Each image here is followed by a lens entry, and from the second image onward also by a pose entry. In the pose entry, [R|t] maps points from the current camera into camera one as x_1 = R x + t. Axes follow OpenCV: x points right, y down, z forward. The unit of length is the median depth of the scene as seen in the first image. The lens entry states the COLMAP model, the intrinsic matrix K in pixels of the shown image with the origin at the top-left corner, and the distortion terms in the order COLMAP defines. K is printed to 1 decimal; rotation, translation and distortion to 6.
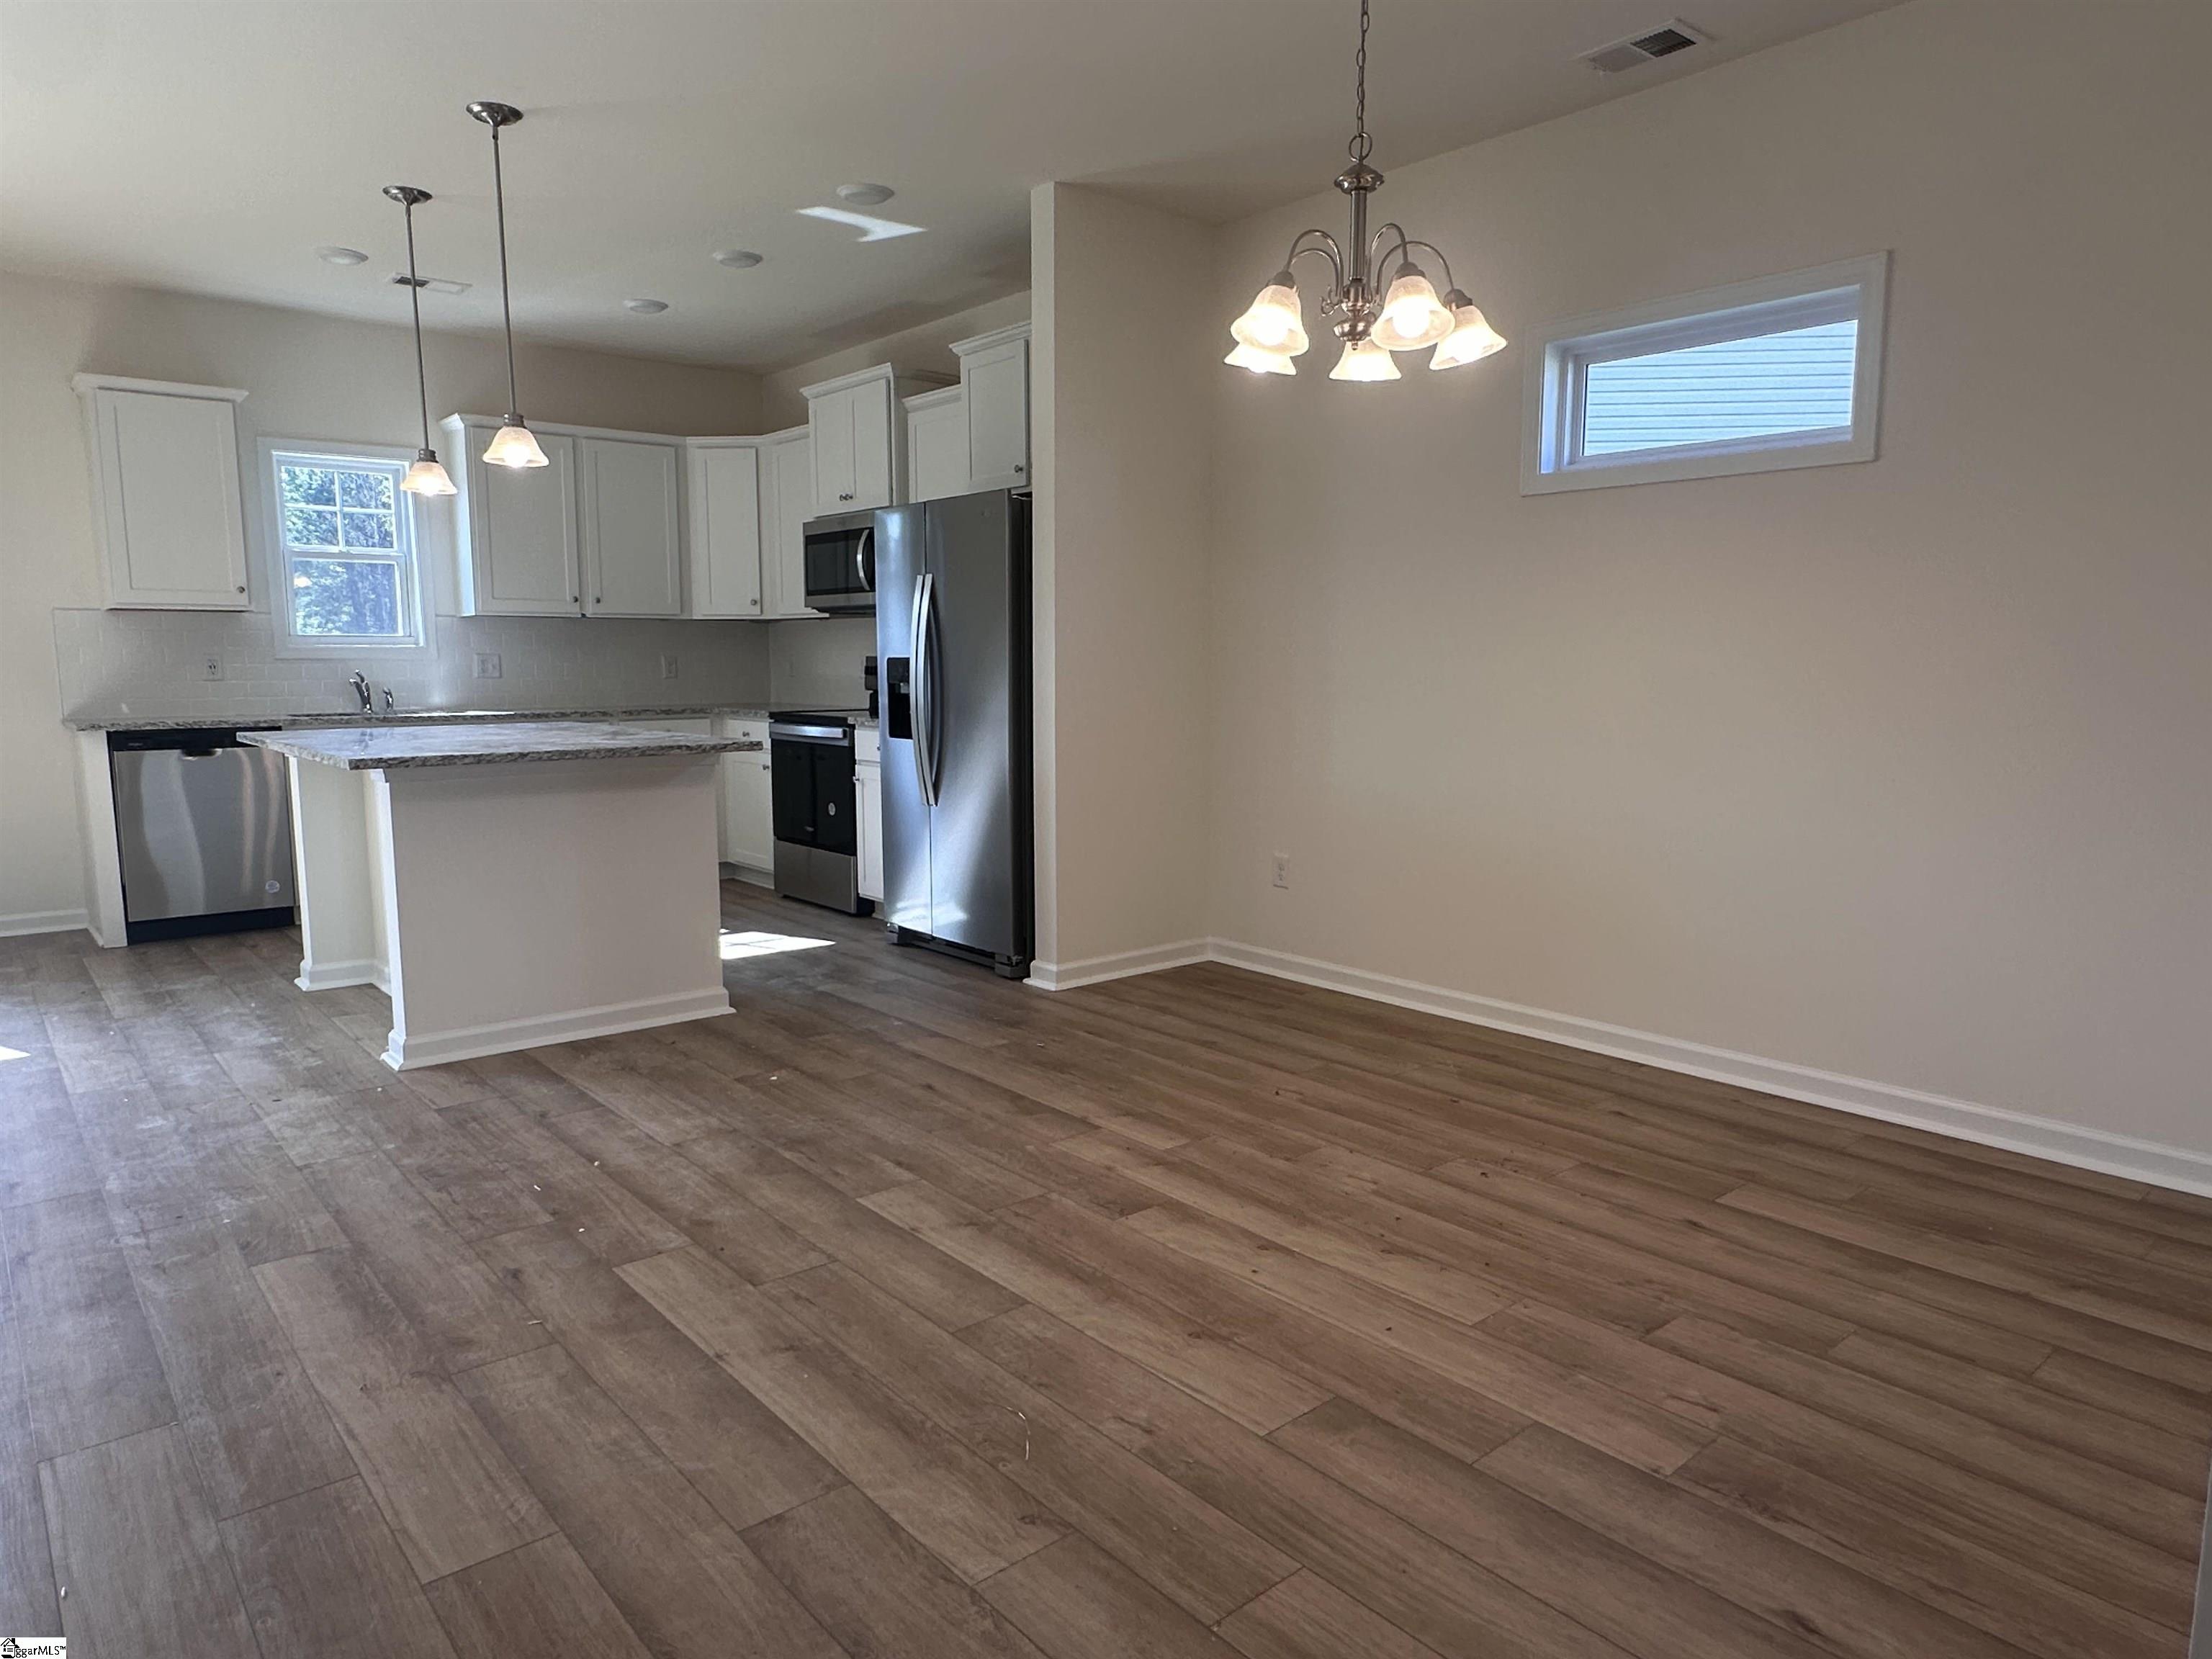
lens RADIAL K [[1366.8, 0, 1104.0], [0, 1366.8, 833.6], [0, 0, 1]] dist [-0.008084, -0.001807]
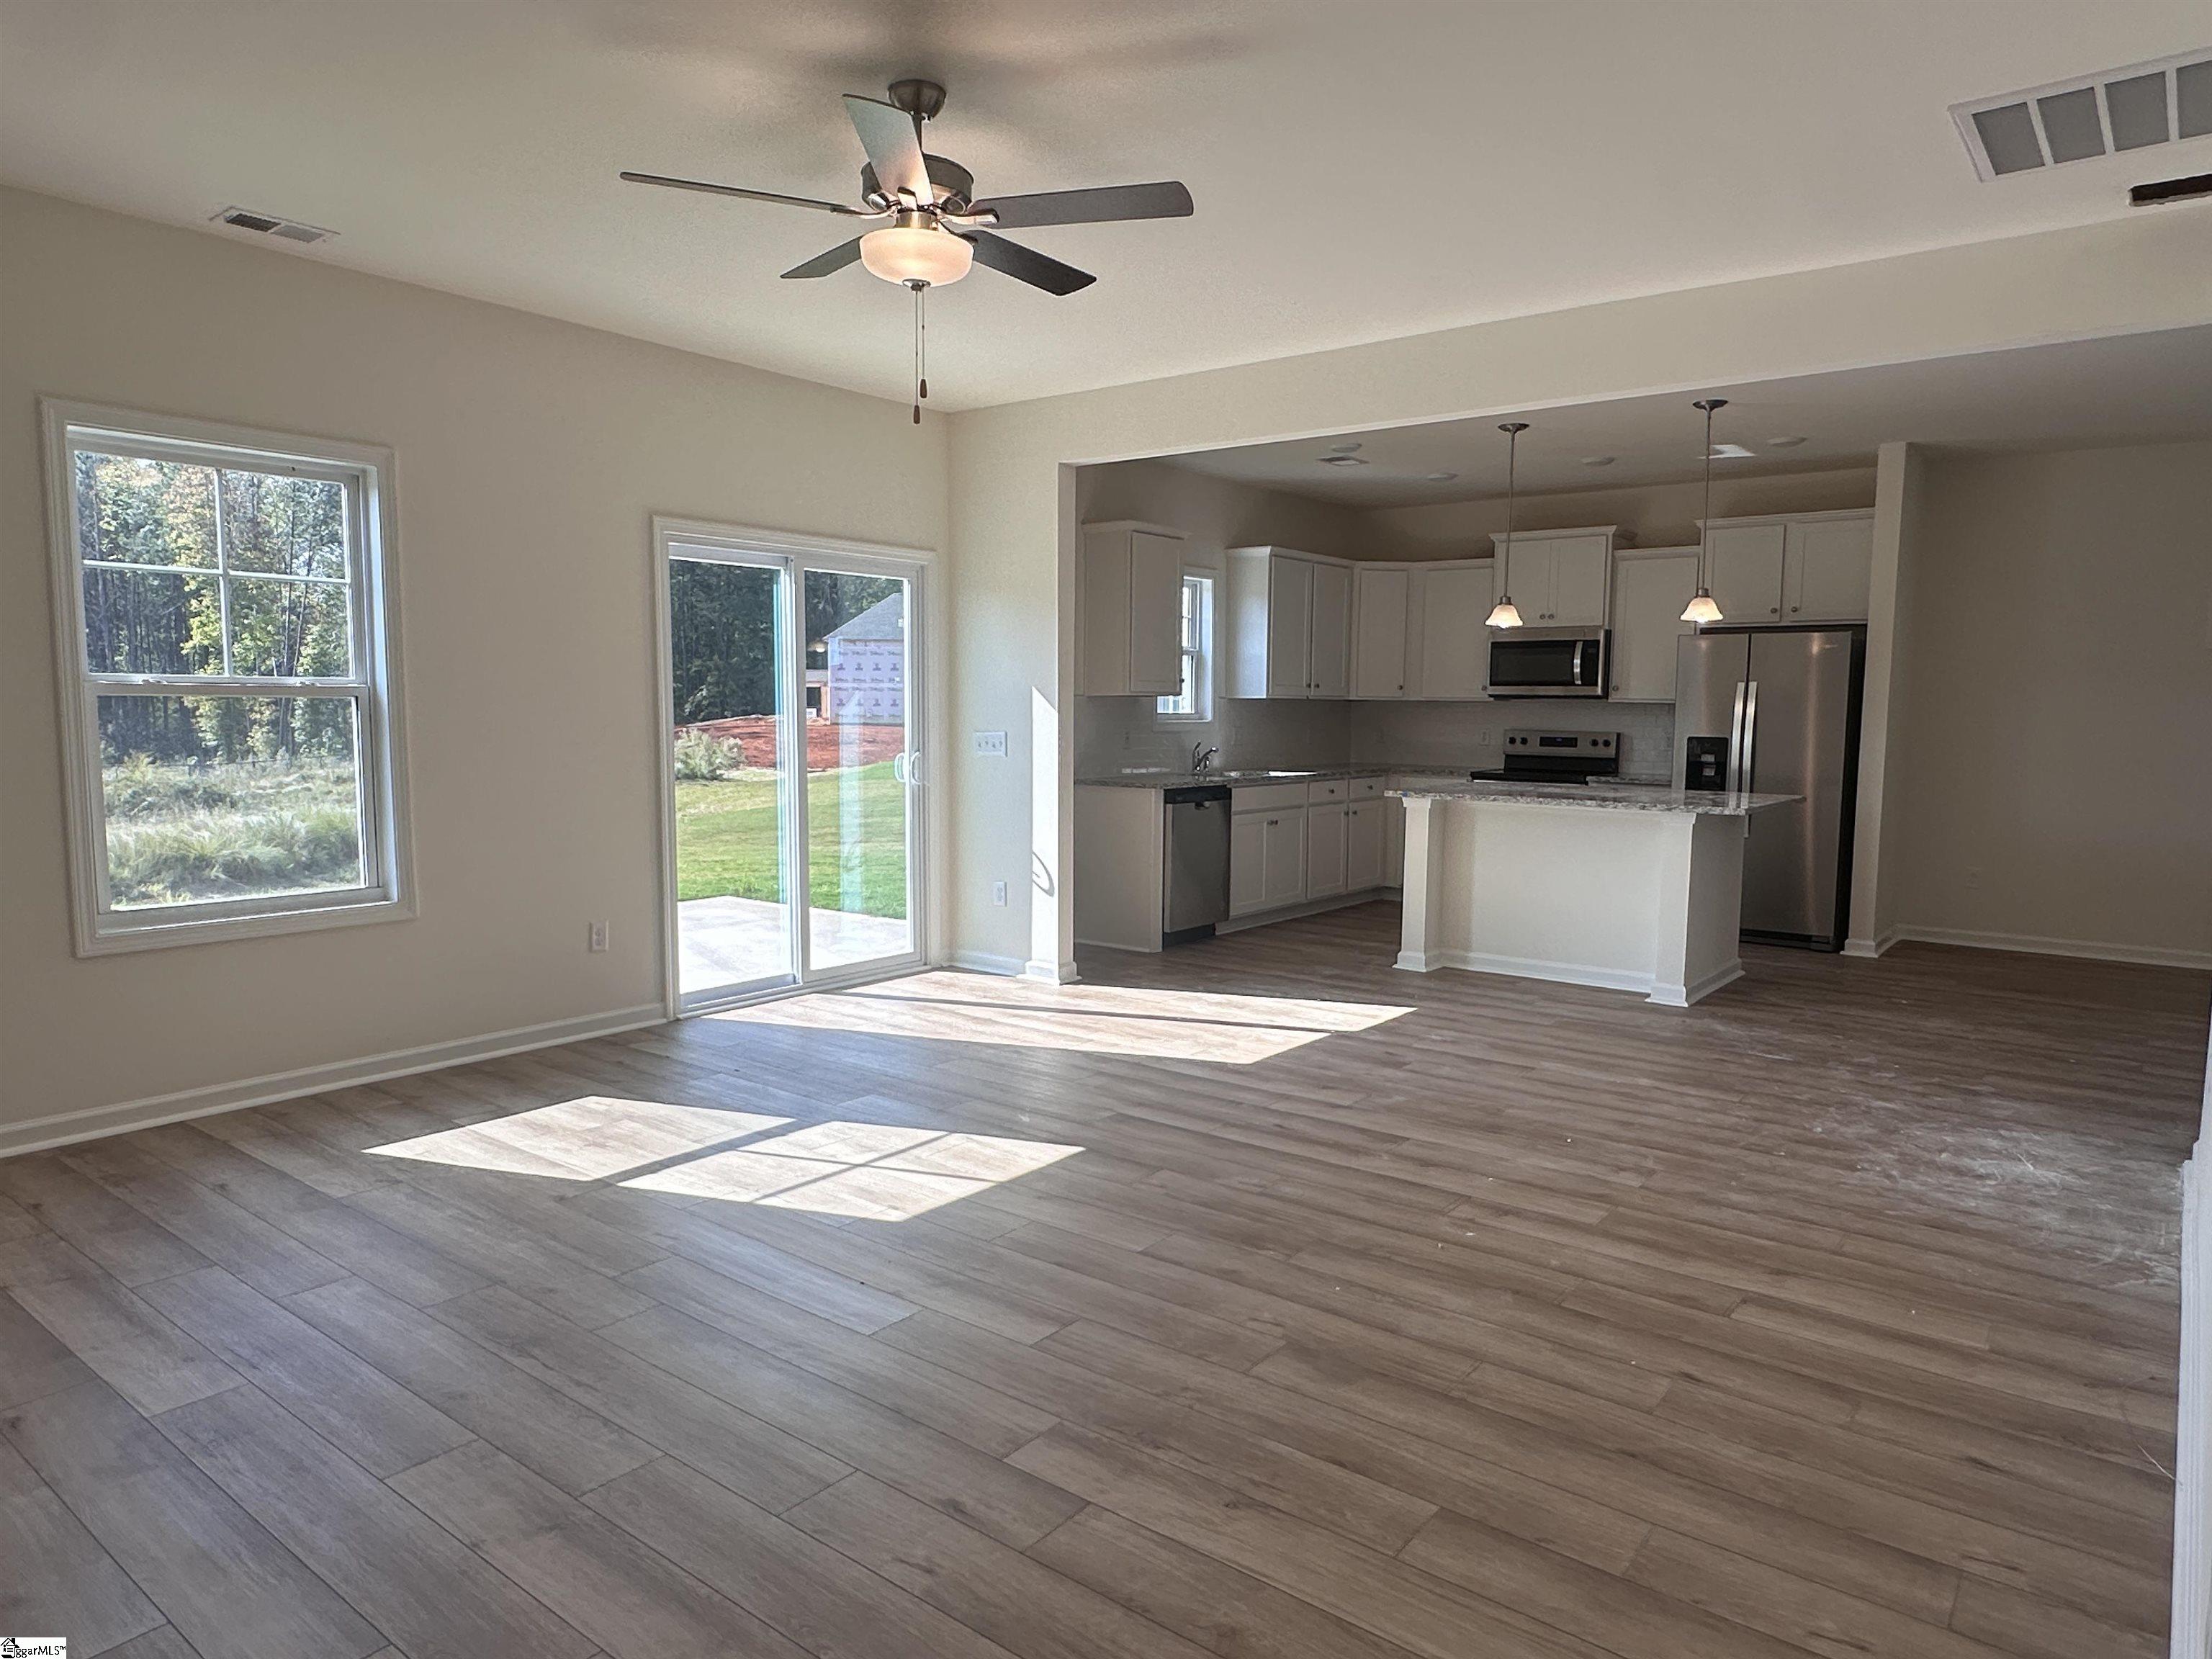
lens RADIAL K [[1366.8, 0, 1096.9], [0, 1366.8, 827.0], [0, 0, 1]] dist [-0.008084, -0.001807]
pose [[0.983916, -0.007206, 0.178489, -0.979448], [0.013727, 0.999282, -0.035326, 0.008779], [-0.178106, 0.037208, 0.983308, -0.292732]]
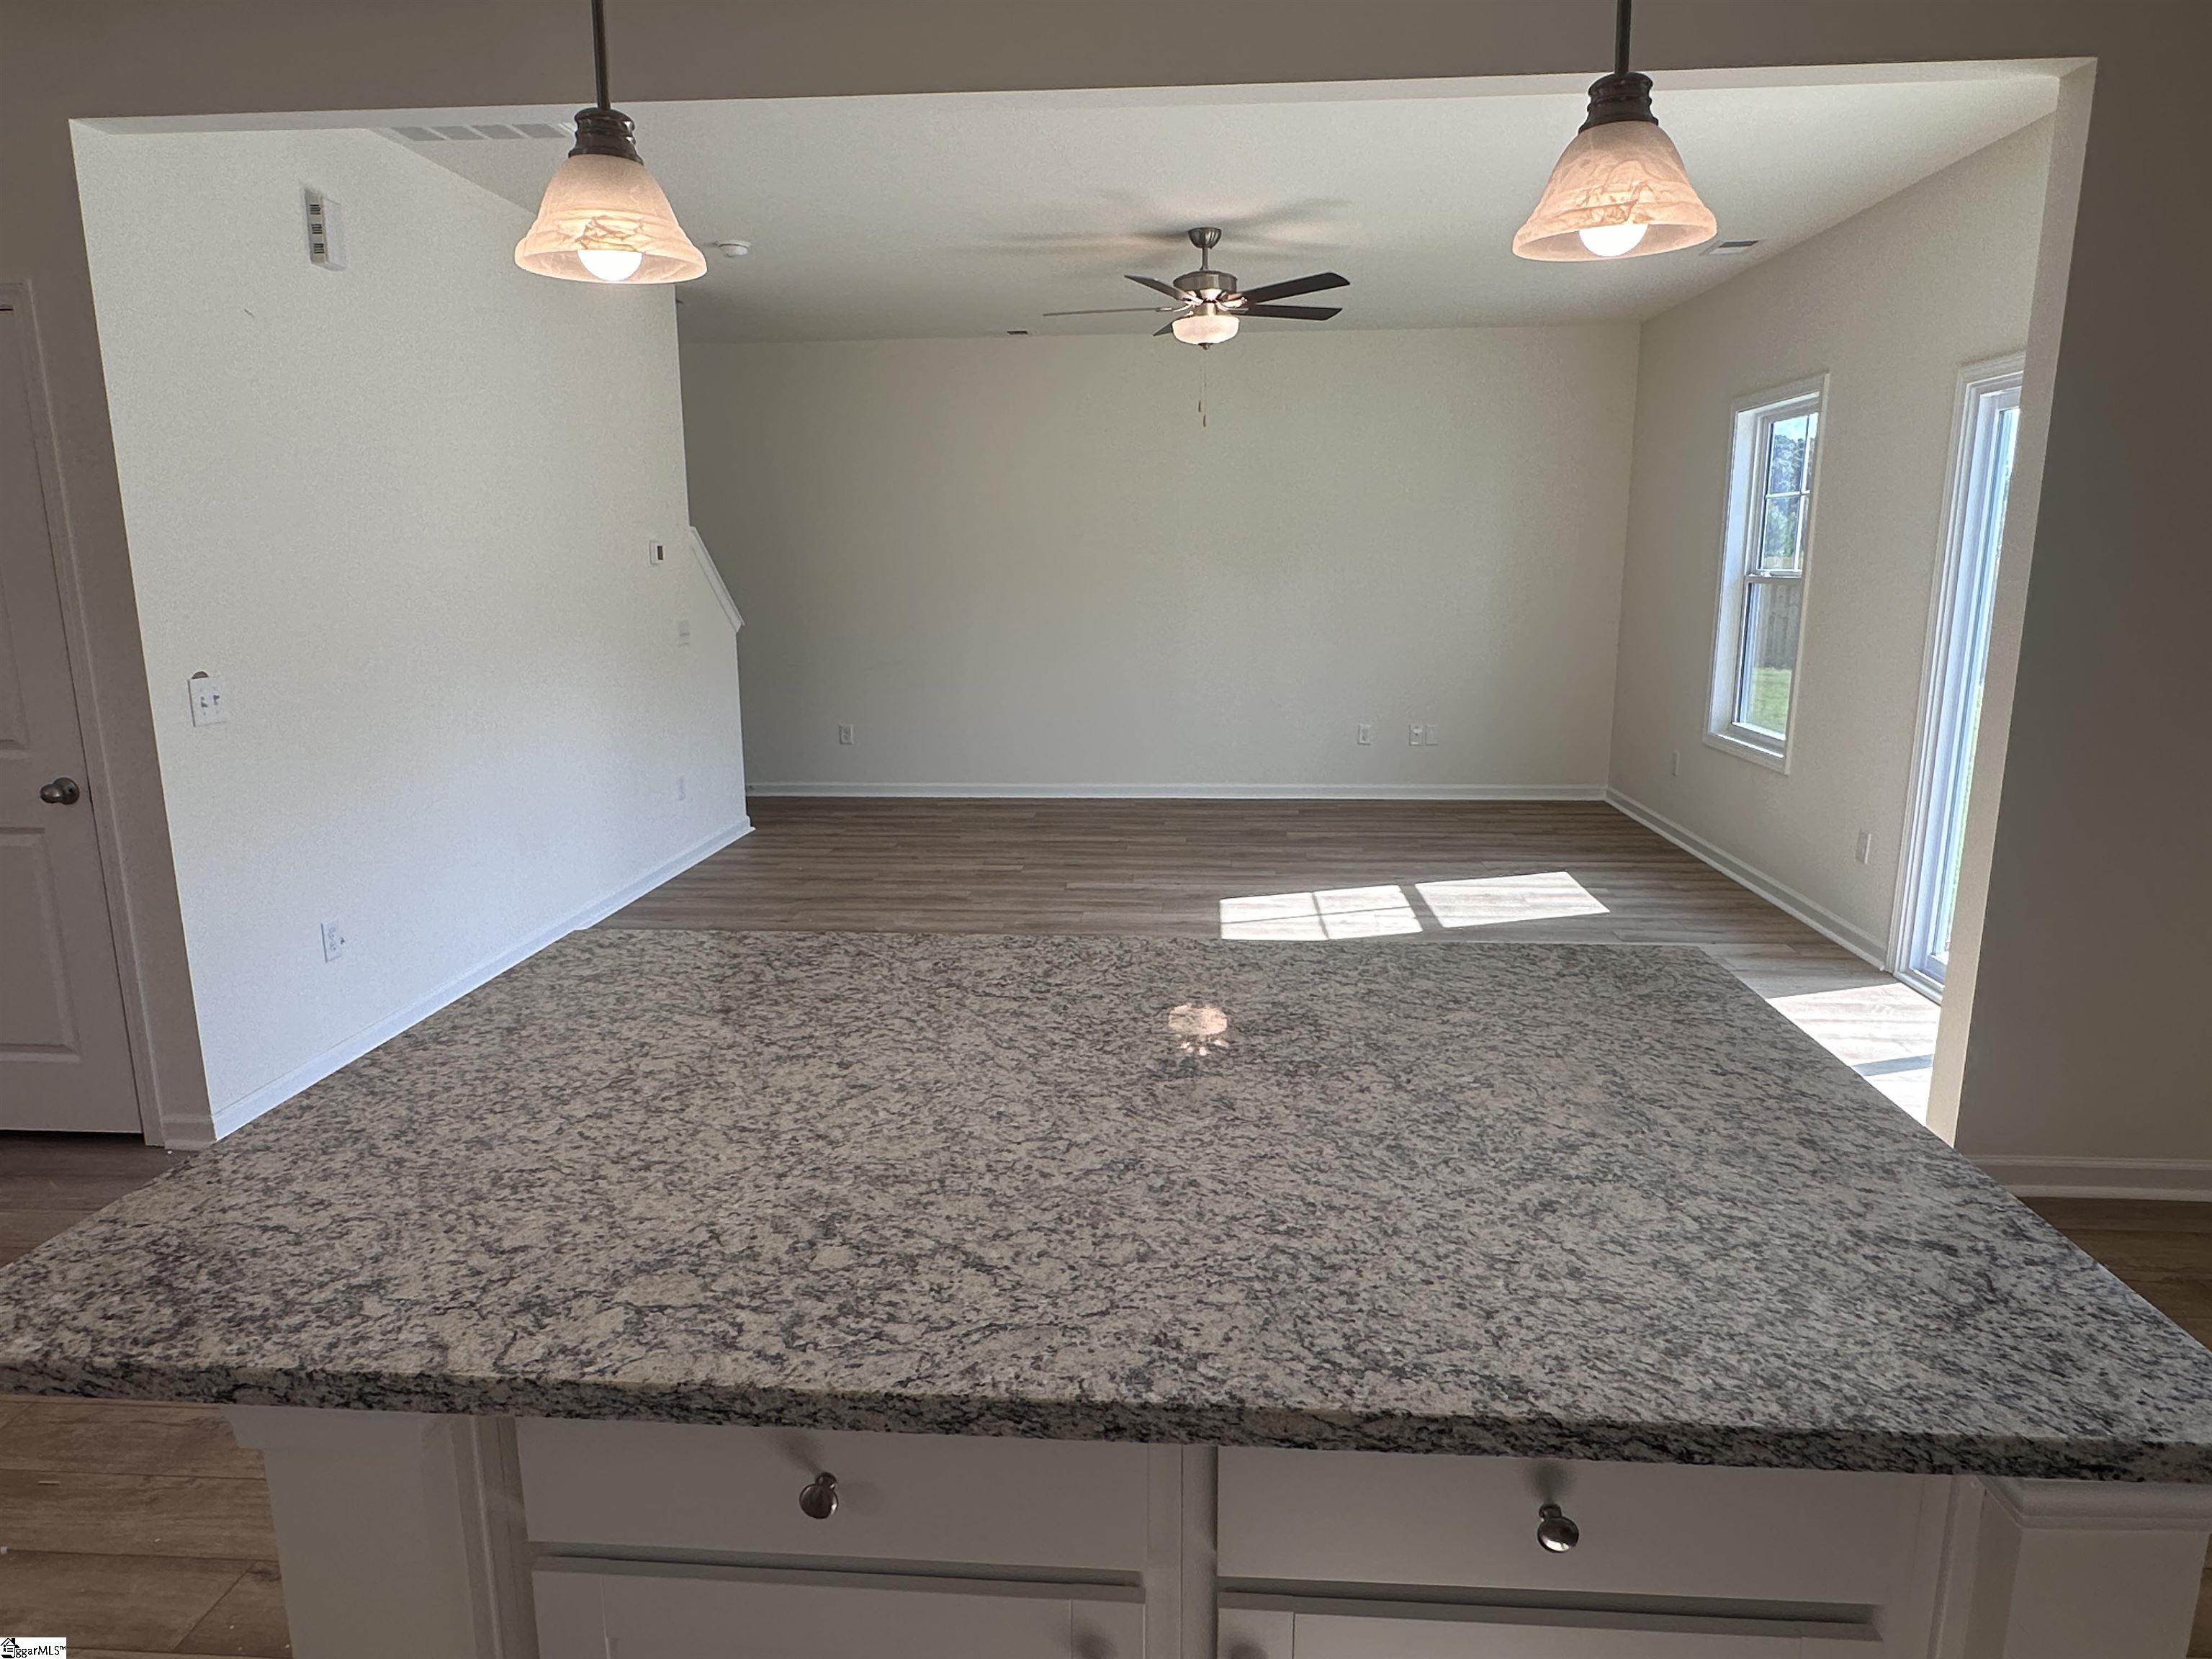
lens RADIAL K [[1366.8, 0, 1101.1], [0, 1366.8, 835.3], [0, 0, 1]] dist [-0.008084, -0.001807]
pose [[-0.707763, 0.144636, -0.691485, -0.185841], [-0.085484, 0.954091, 0.287060, -0.173236], [0.701259, 0.262282, -0.662906, 0.936960]]
